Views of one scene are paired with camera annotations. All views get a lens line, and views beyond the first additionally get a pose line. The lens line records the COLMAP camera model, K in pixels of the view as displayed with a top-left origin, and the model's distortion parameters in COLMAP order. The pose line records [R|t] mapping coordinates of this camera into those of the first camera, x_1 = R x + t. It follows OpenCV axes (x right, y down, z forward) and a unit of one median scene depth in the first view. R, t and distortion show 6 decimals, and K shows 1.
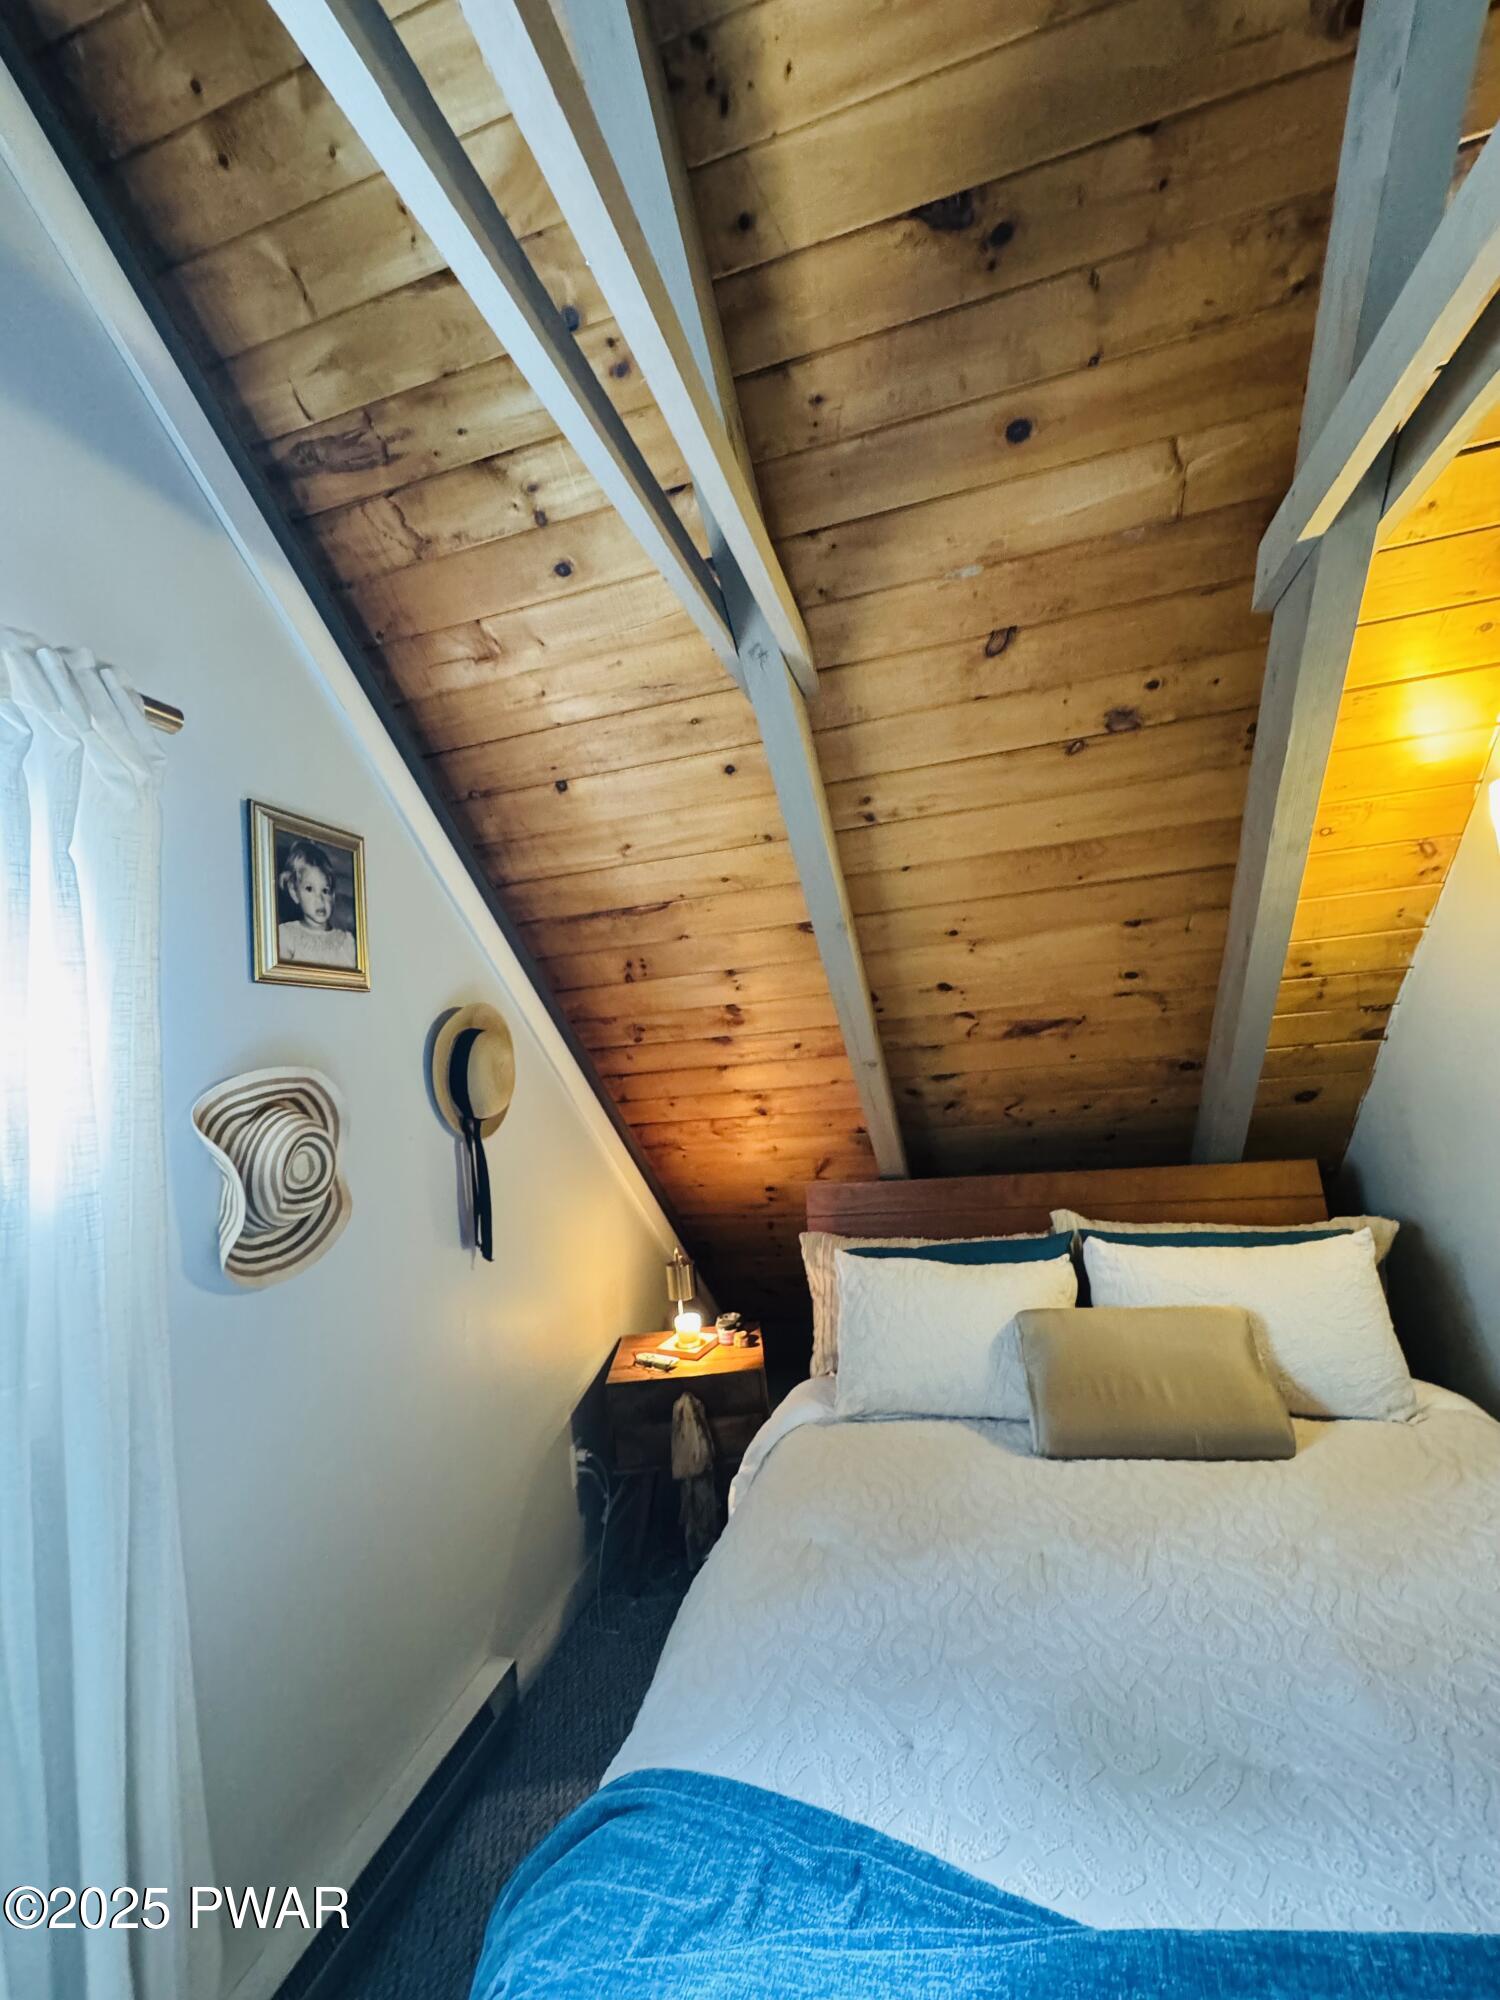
lens RADIAL K [[799.2, 0, 748.6], [0, 799.2, 997.1], [0, 0, 1]] dist [-0.005649, 0.001087]
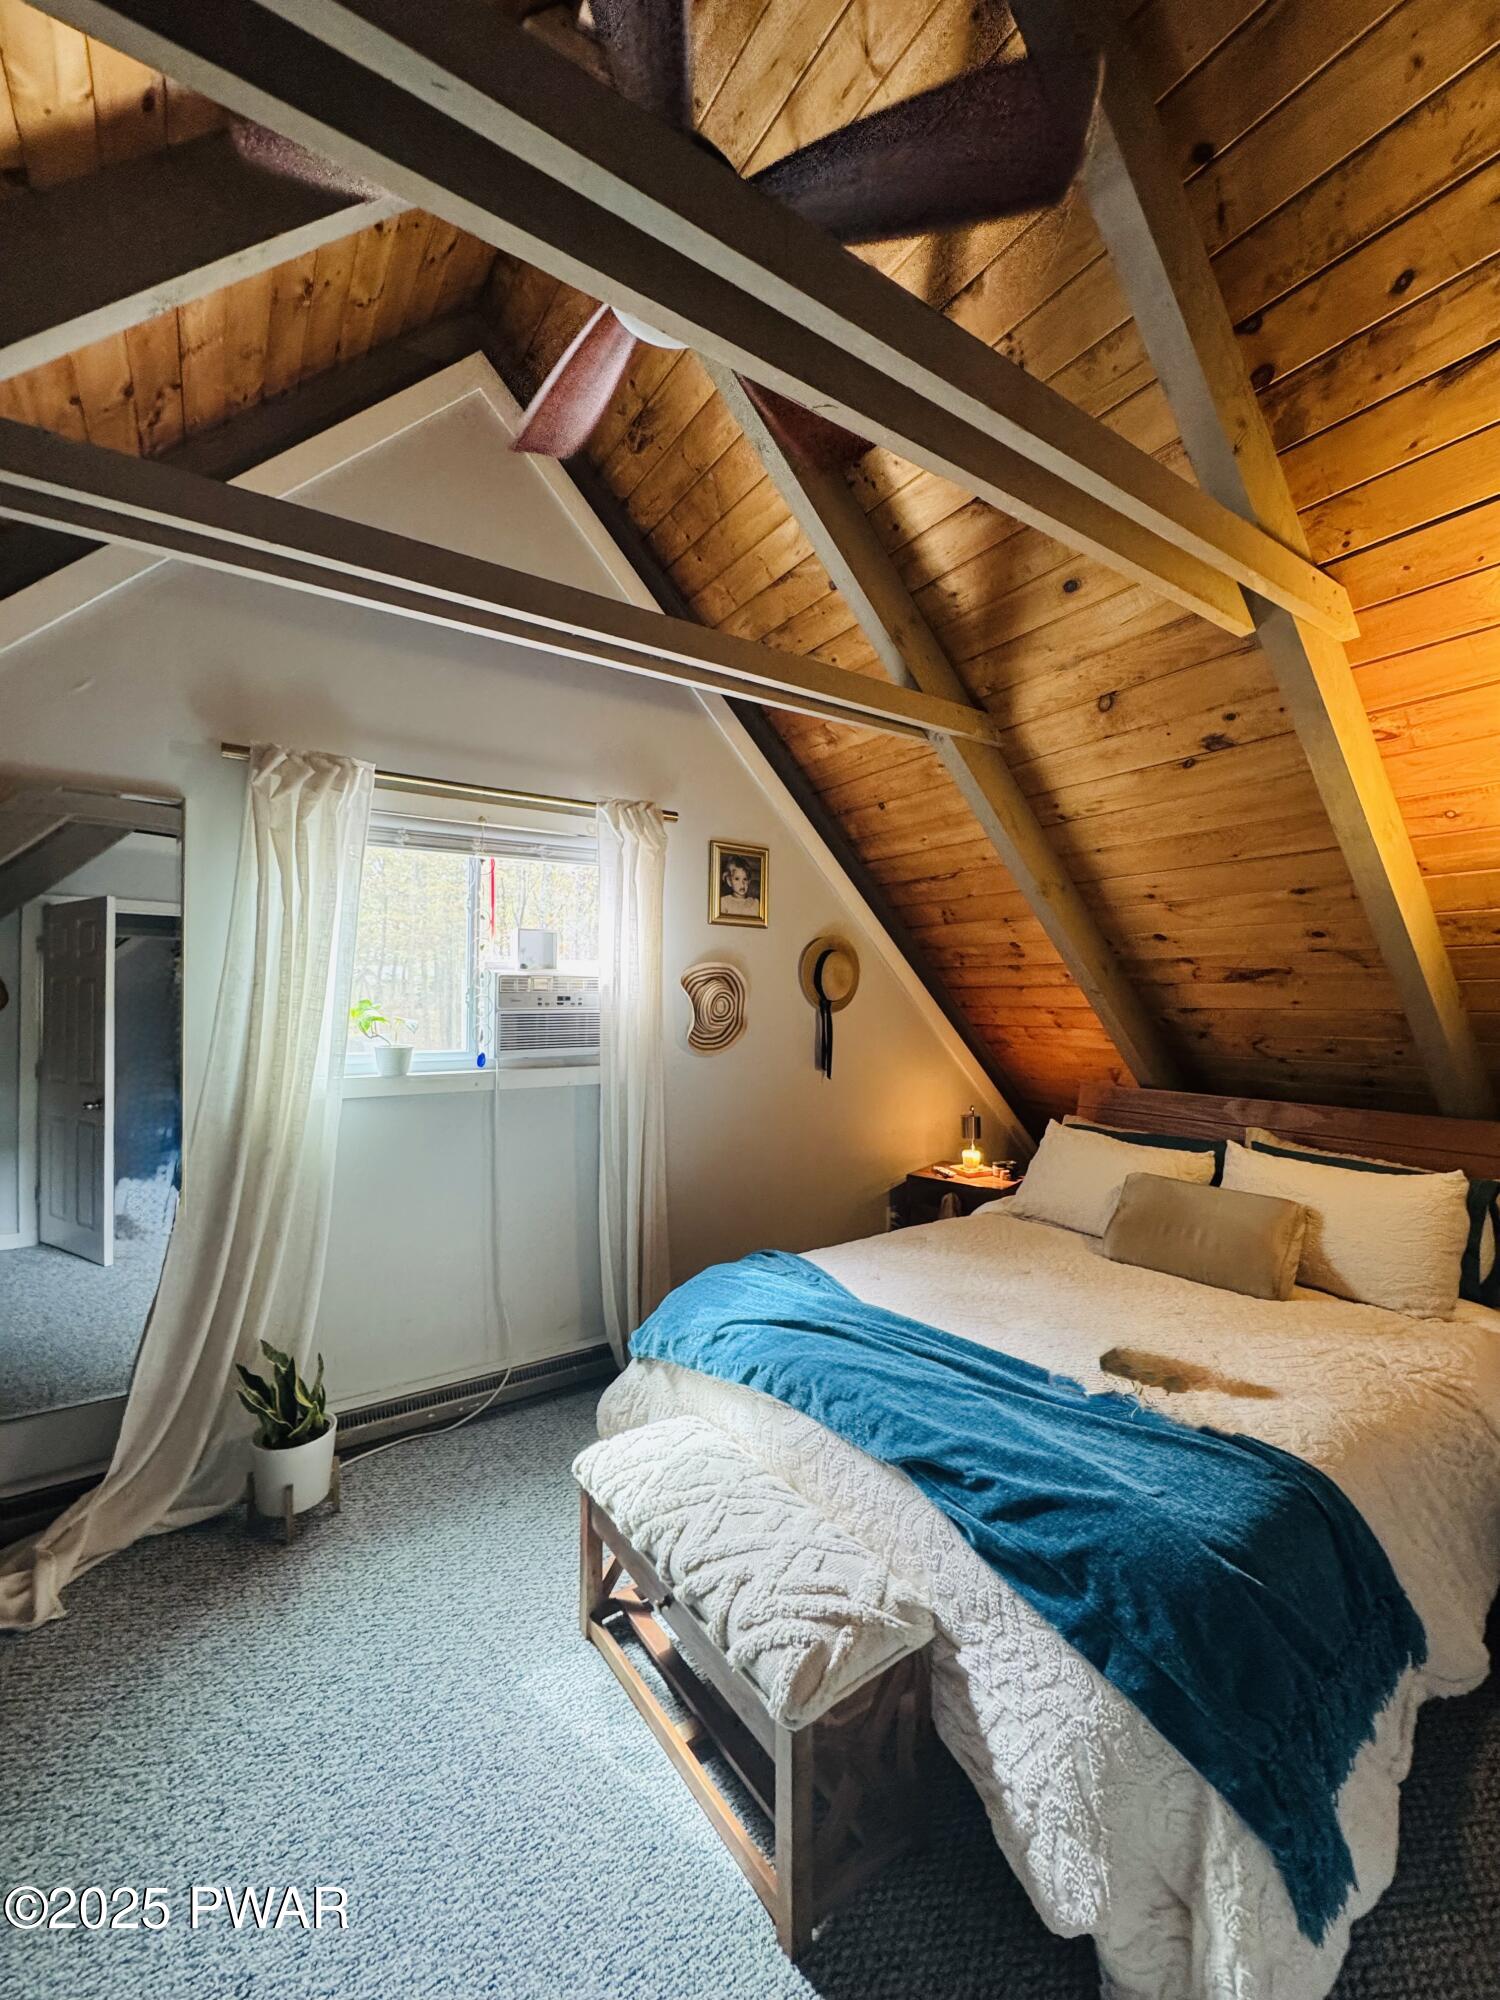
lens RADIAL K [[799.2, 0, 748.6], [0, 799.2, 997.1], [0, 0, 1]] dist [-0.005649, 0.001087]
pose [[0.755443, 0.093005, -0.648580, 0.705284], [-0.027083, 0.993461, 0.110914, -0.049461], [0.654654, -0.066224, 0.753022, -0.476868]]
